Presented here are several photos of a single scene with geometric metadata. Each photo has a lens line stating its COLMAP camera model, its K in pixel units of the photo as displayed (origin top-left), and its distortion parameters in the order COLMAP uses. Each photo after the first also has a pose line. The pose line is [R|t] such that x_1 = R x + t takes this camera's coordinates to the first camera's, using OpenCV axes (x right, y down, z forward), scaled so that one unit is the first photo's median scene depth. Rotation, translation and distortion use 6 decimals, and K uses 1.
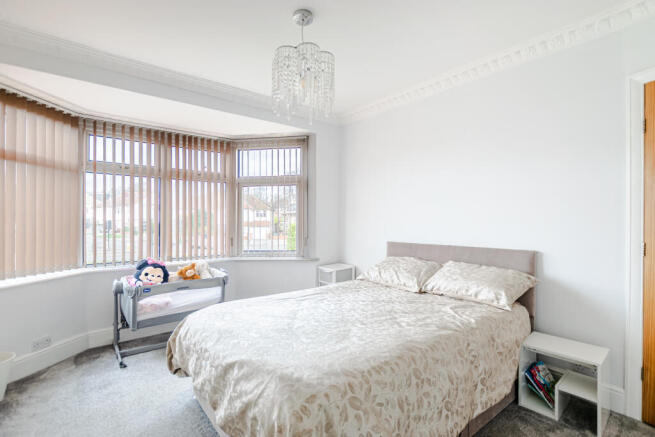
lens RADIAL K [[312.1, 0, 327.5], [0, 312.1, 218.5], [0, 0, 1]] dist [-0.000235, -0.000002]
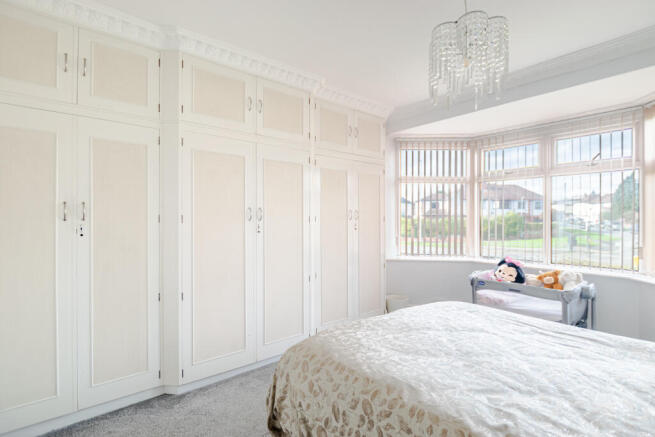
lens RADIAL K [[309.1, 0, 327.5], [0, 309.1, 218.5], [0, 0, 1]] dist [-0.001269, -0.000203]
pose [[0.025861, 0.001119, -0.999665, 0.685177], [0.002583, 0.999996, 0.001187, -0.008550], [0.999662, -0.002613, 0.025858, 0.536443]]
